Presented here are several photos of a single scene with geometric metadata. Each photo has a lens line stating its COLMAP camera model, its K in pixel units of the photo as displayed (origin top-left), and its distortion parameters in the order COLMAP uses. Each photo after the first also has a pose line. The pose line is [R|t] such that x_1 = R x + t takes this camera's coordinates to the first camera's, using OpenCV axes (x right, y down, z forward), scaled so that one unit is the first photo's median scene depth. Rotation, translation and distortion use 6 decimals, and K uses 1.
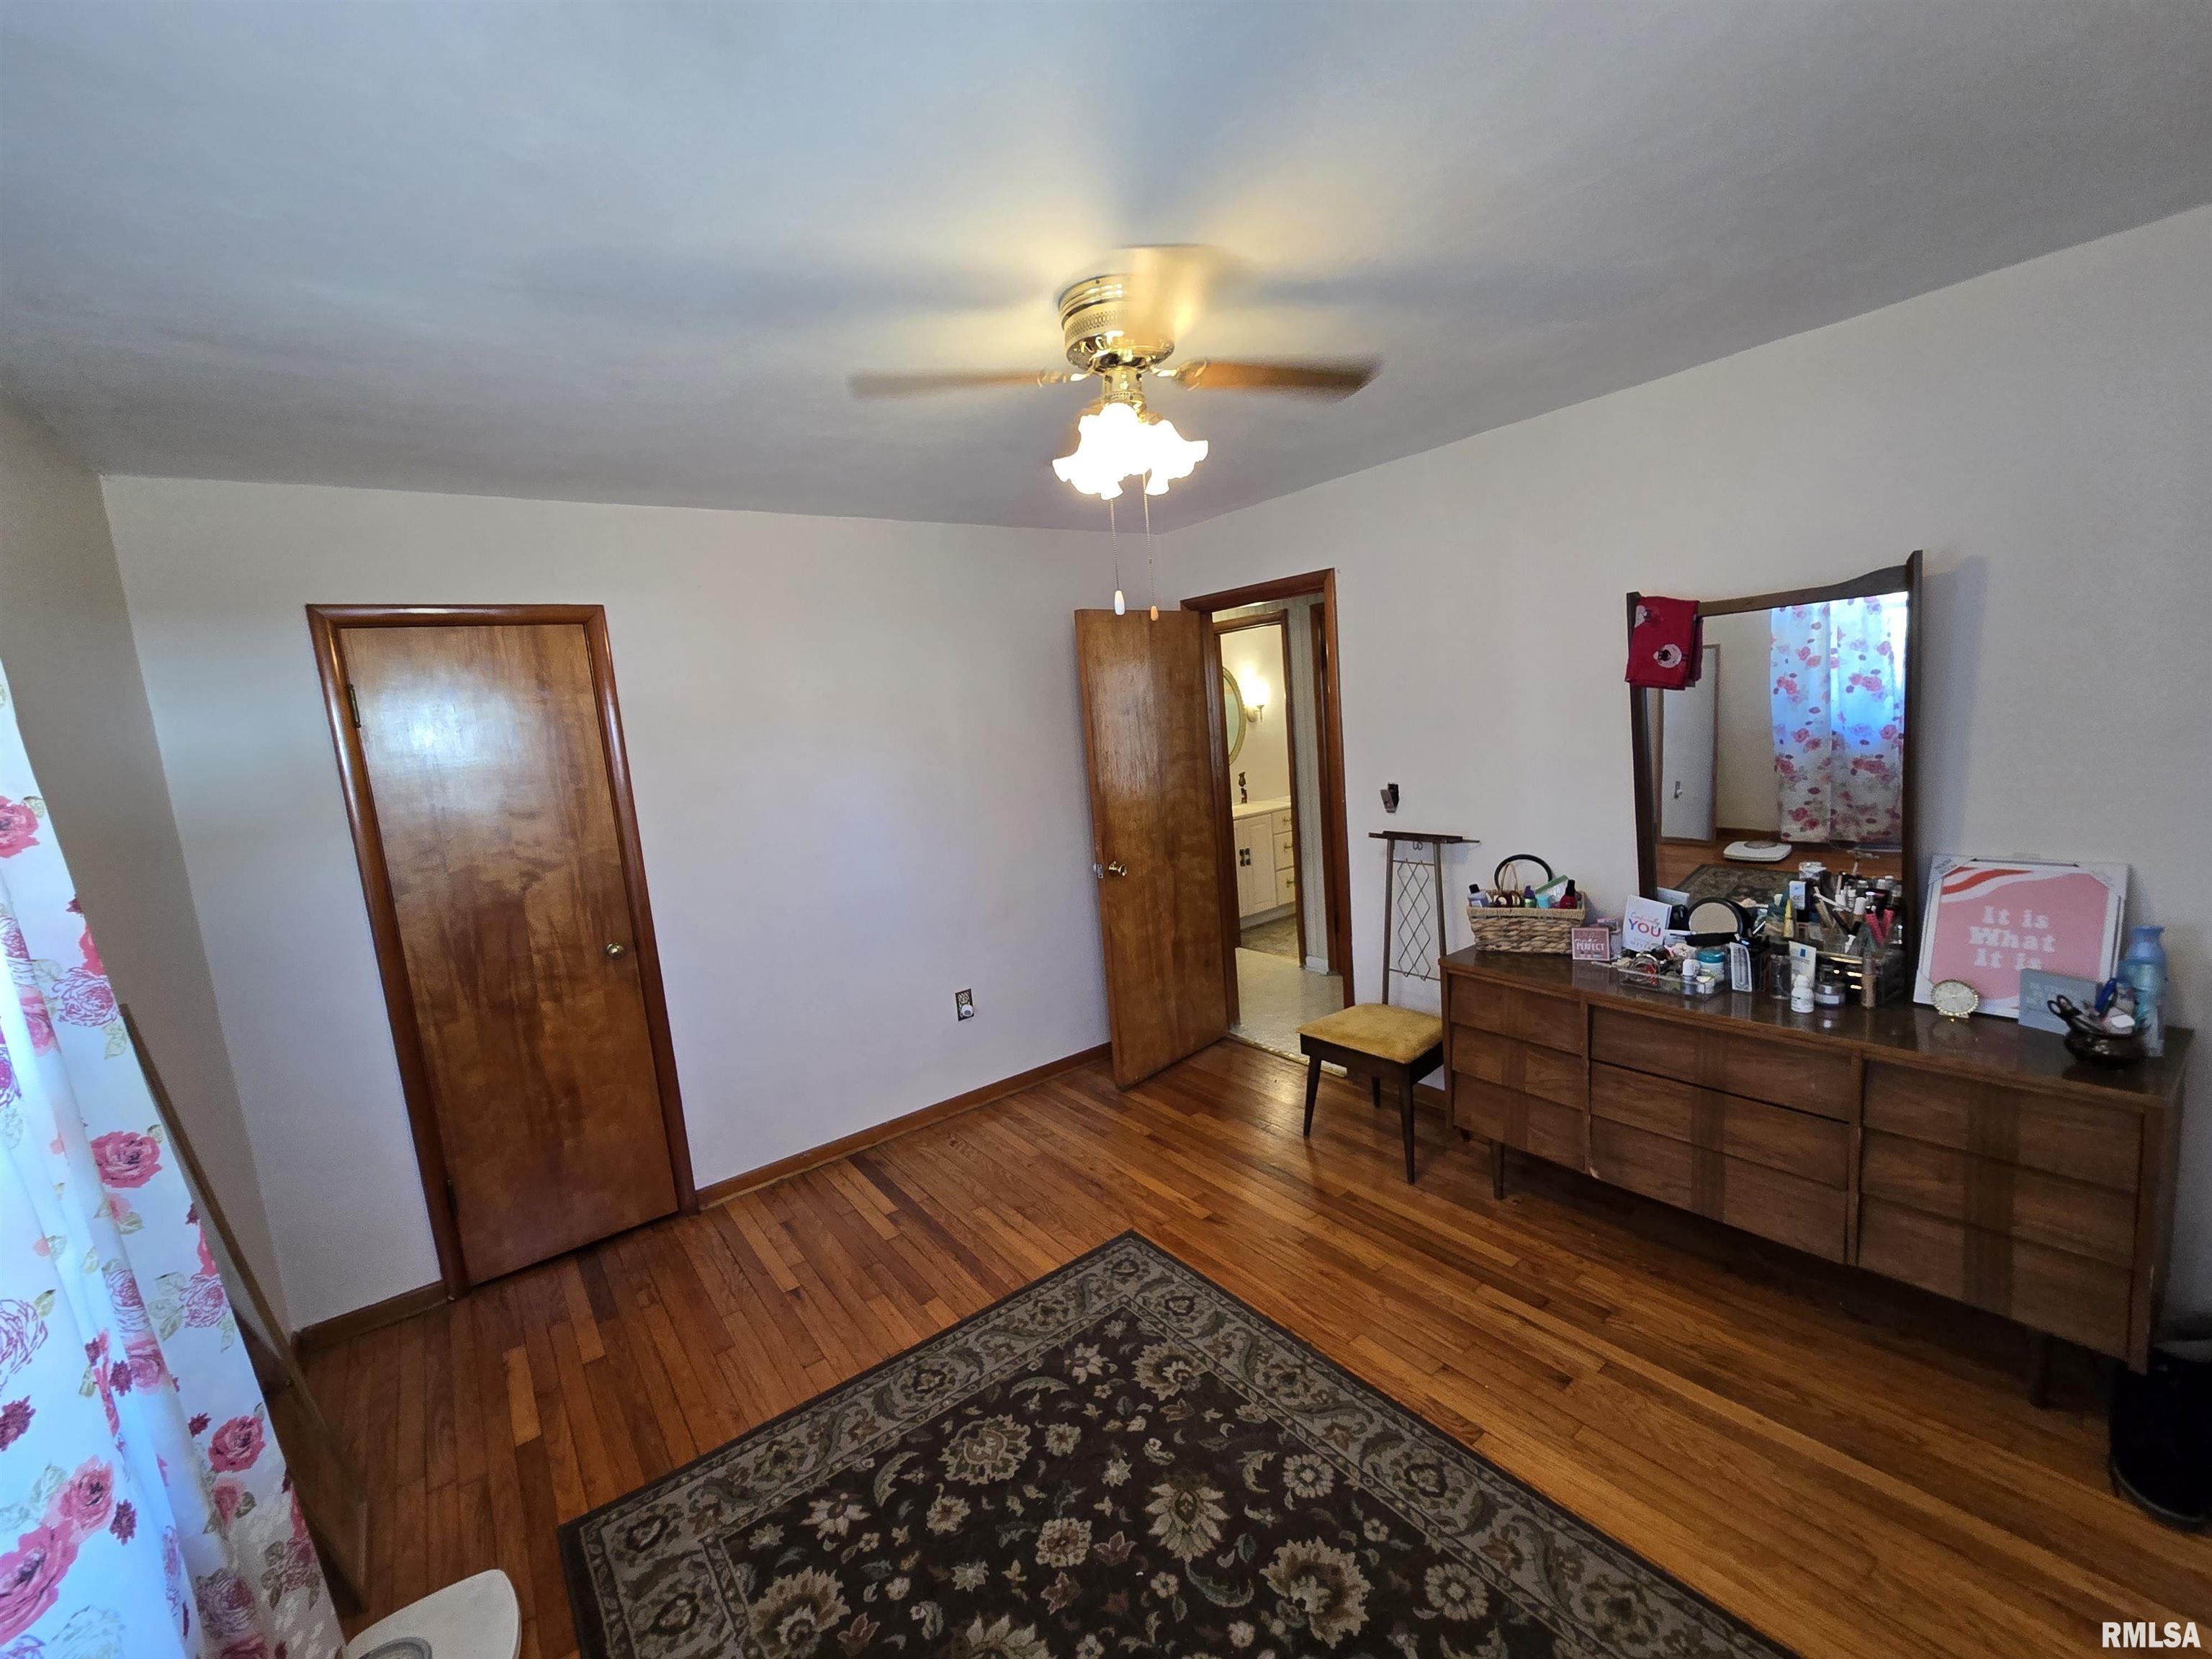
lens RADIAL K [[895.7, 0, 1109.0], [0, 895.7, 830.6], [0, 0, 1]] dist [-0.000626, -0.000262]
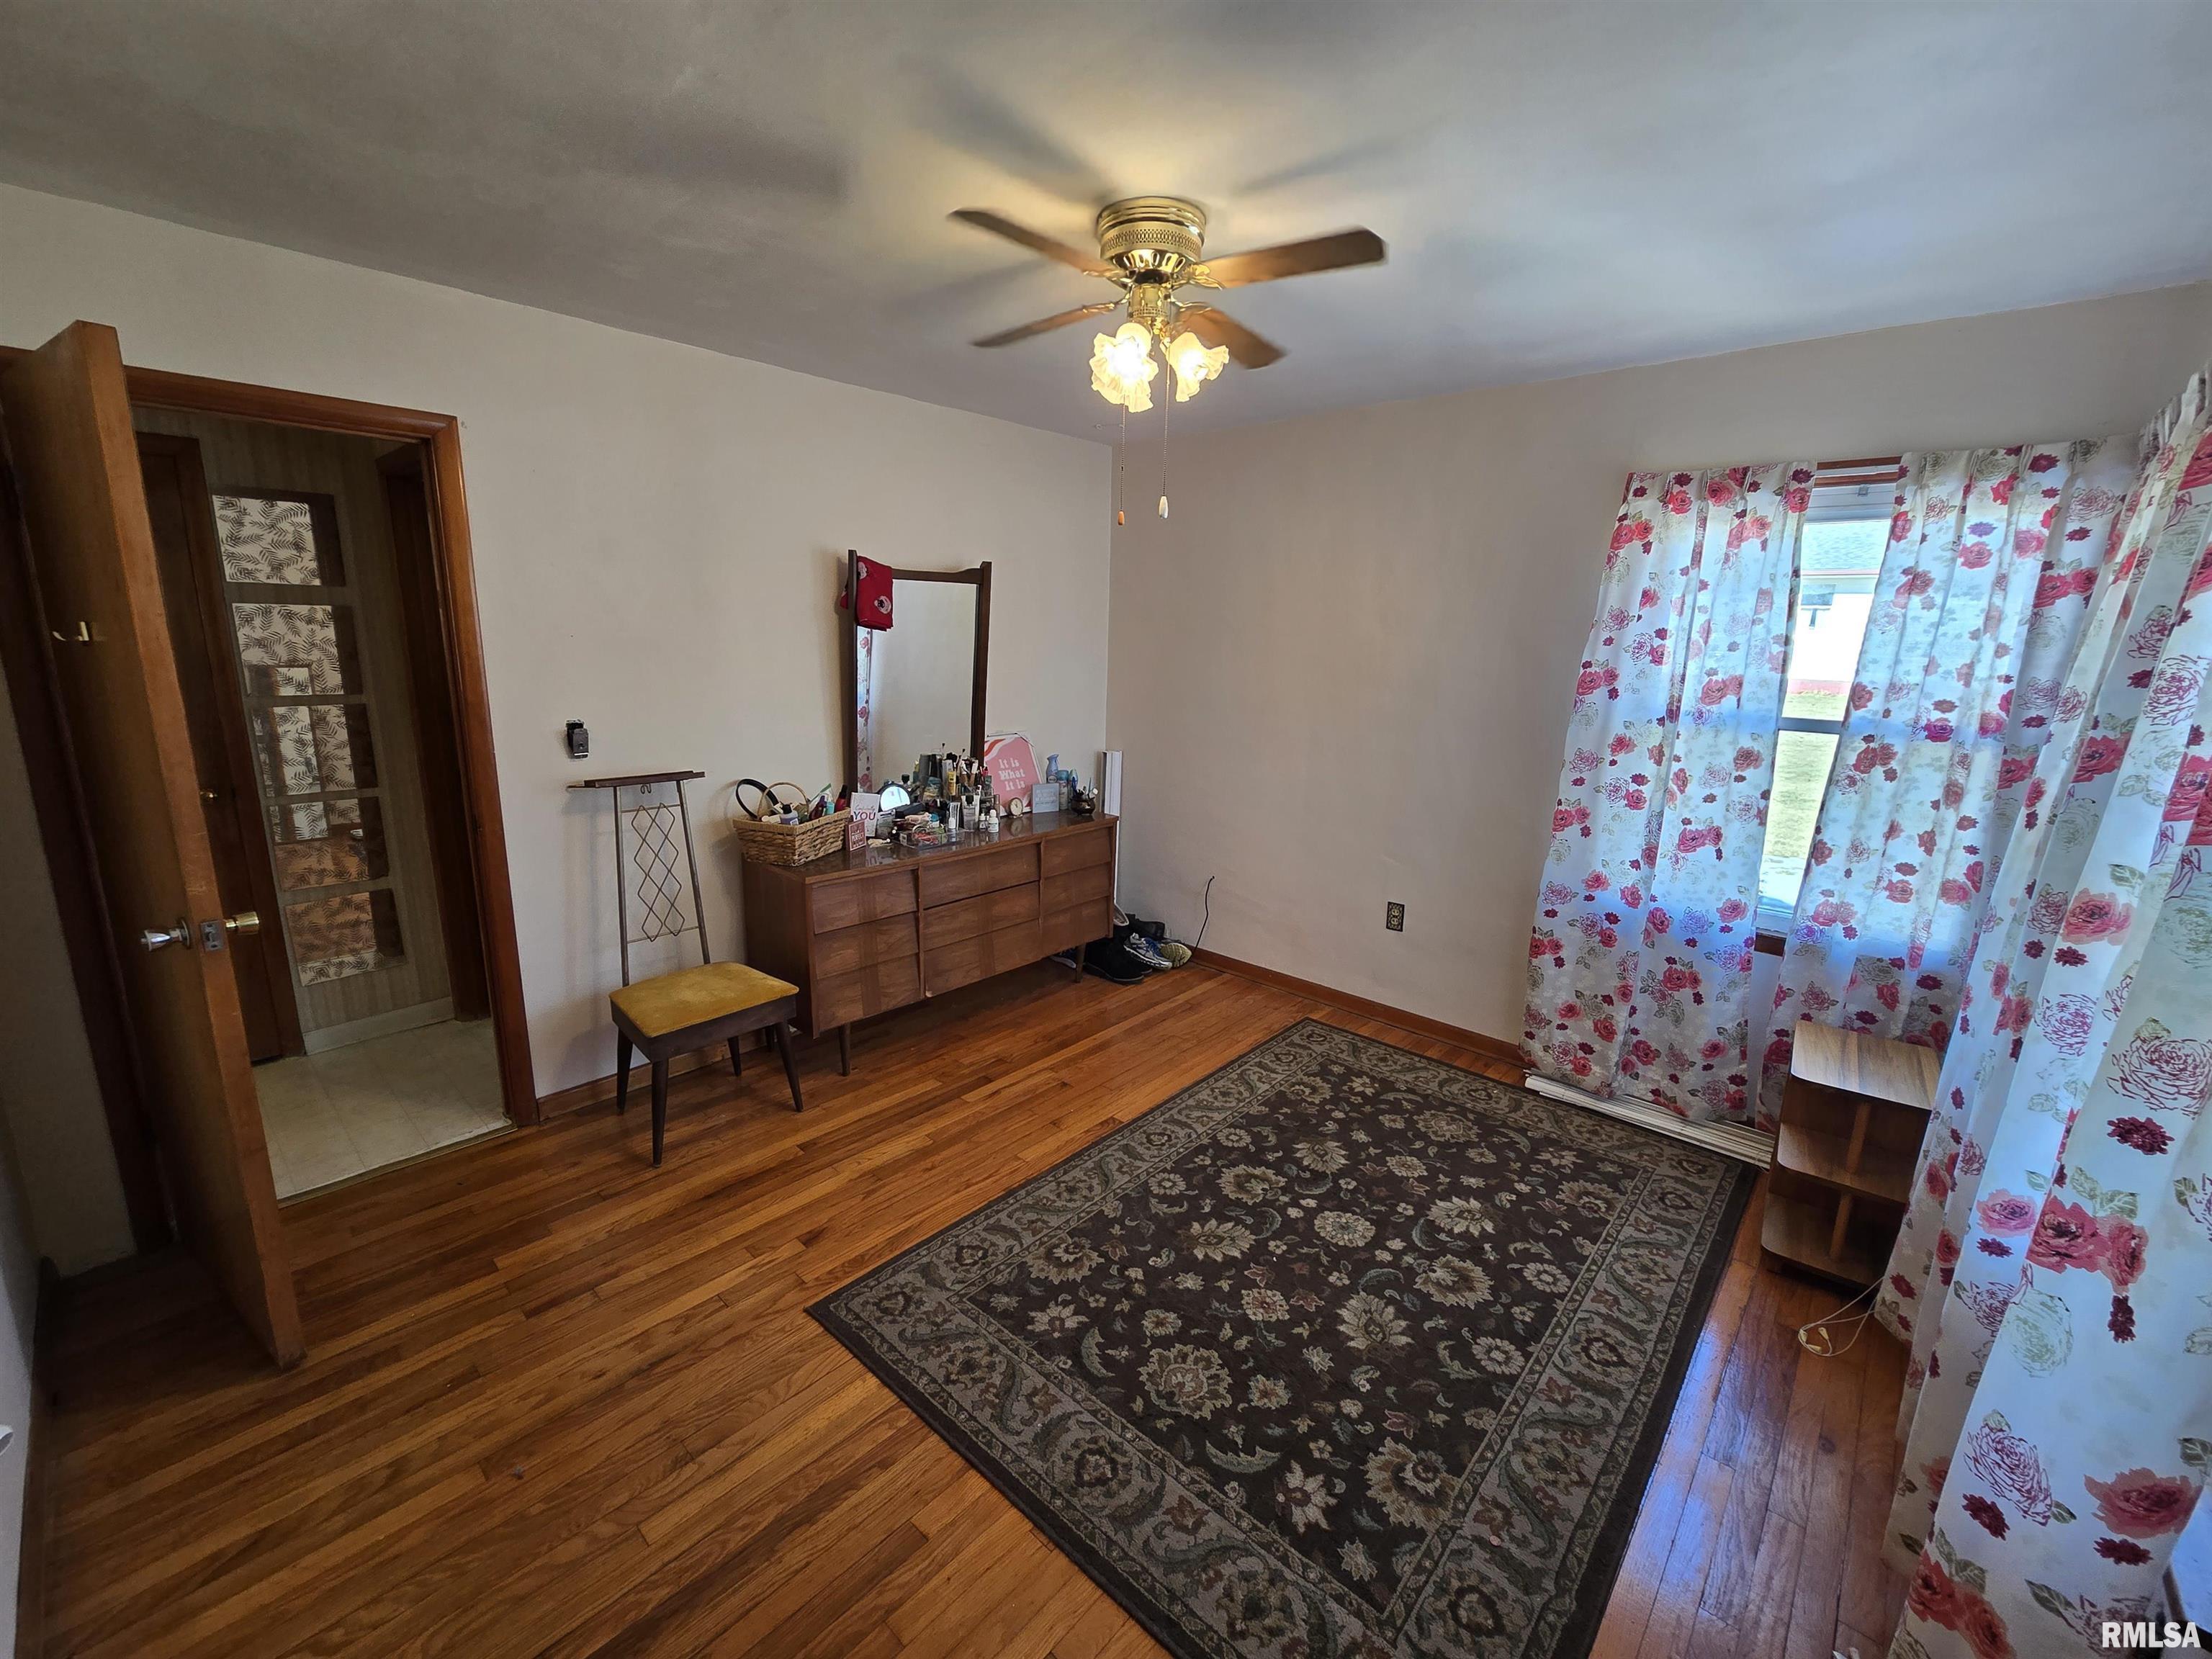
lens RADIAL K [[895.7, 0, 1107.5], [0, 895.7, 835.4], [0, 0, 1]] dist [-0.000626, -0.000262]
pose [[-0.167903, -0.141249, 0.975632, -1.008065], [0.125359, 0.978588, 0.163251, -0.042757], [-0.977800, 0.149715, -0.146601, 1.180428]]
